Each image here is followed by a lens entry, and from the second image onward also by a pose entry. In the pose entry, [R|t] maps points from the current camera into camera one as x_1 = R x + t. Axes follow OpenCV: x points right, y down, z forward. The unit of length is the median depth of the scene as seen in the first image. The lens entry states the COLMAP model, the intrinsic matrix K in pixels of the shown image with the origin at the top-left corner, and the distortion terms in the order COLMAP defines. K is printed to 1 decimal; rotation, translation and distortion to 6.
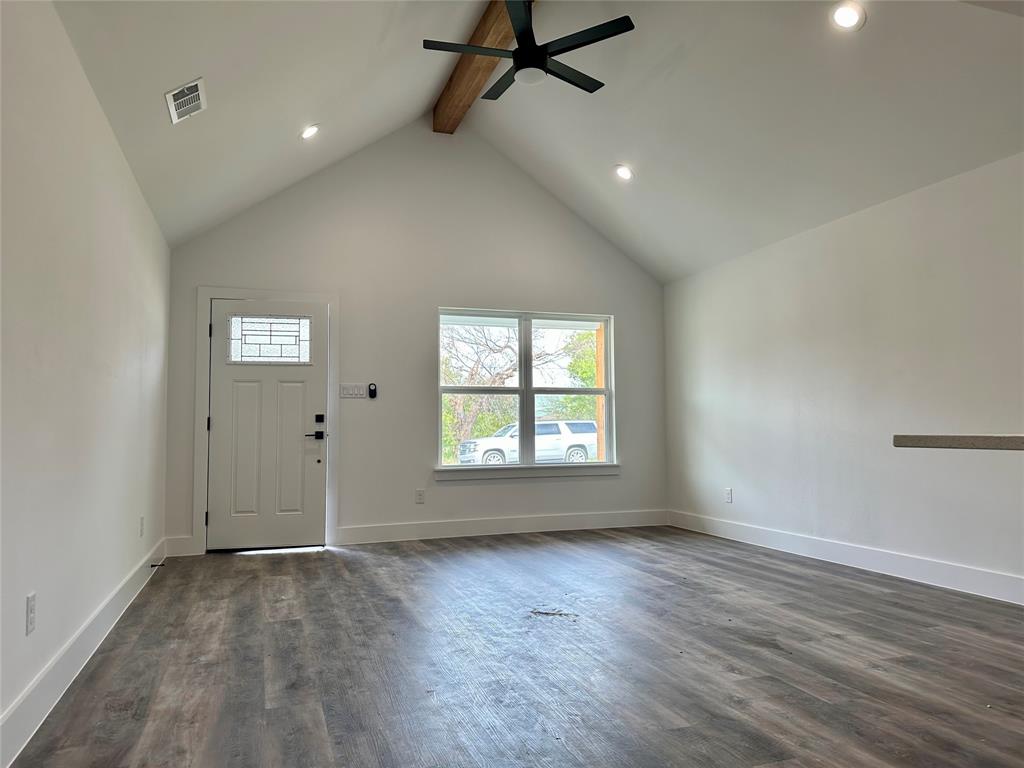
lens RADIAL K [[714.8, 0, 508.0], [0, 714.8, 385.1], [0, 0, 1]] dist [0.067981, -0.071623]
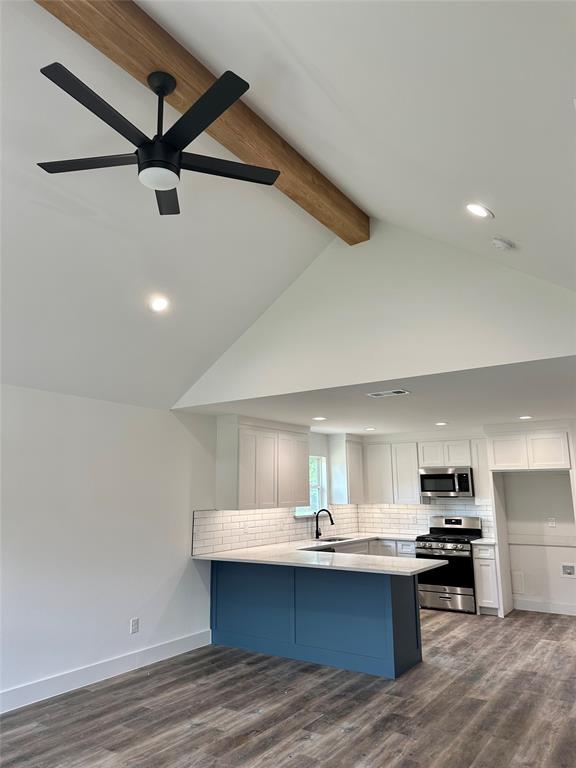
lens RADIAL K [[536.1, 0, 286.8], [0, 536.1, 384.9], [0, 0, 1]] dist [0.067981, -0.071623]
pose [[-0.589382, 0.170907, 0.789570, -0.845370], [-0.039034, 0.970200, -0.239142, -0.102129], [-0.806911, -0.171766, -0.565147, 1.997288]]
